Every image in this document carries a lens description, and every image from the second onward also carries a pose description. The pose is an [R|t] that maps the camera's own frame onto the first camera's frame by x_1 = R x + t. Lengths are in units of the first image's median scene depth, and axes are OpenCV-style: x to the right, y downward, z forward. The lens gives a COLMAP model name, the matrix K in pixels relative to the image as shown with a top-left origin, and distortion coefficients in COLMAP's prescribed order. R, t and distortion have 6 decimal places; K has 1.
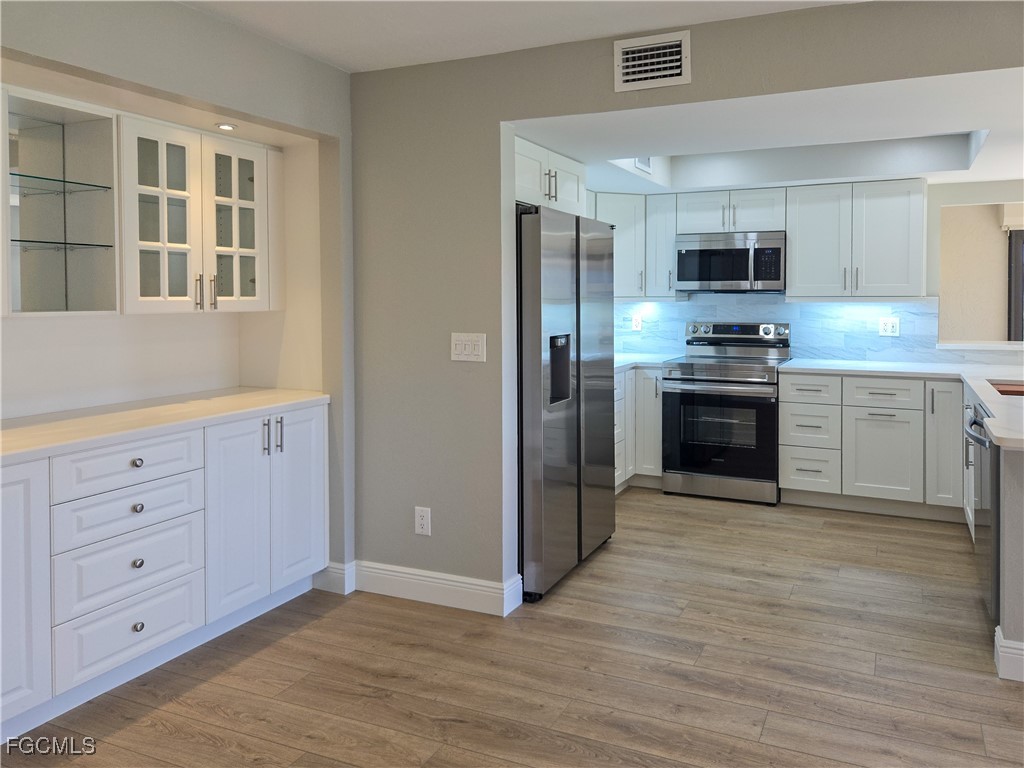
lens RADIAL K [[702.5, 0, 588.4], [0, 702.5, 305.7], [0, 0, 1]] dist [0.032861, -0.008468]
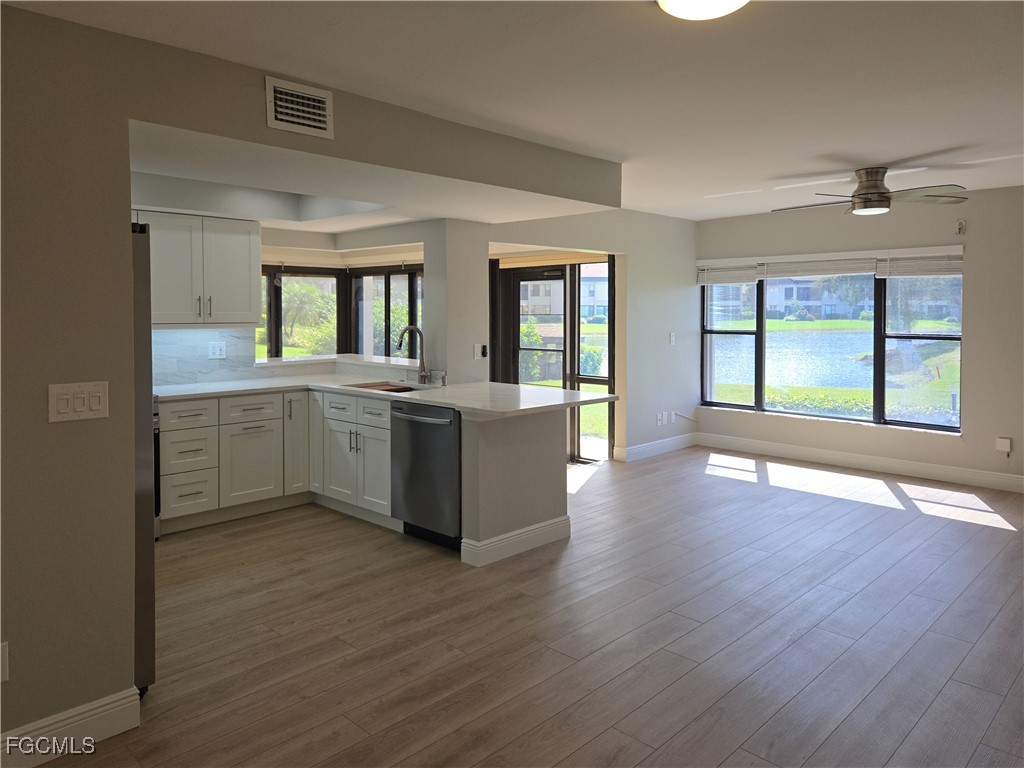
lens RADIAL K [[730.1, 0, 468.3], [0, 730.1, 321.4], [0, 0, 1]] dist [0.046289, -0.003511]
pose [[0.399909, -0.012524, 0.916469, -0.498574], [0.014725, 0.999865, 0.007238, -0.018725], [-0.916437, 0.010600, 0.400039, 0.200534]]
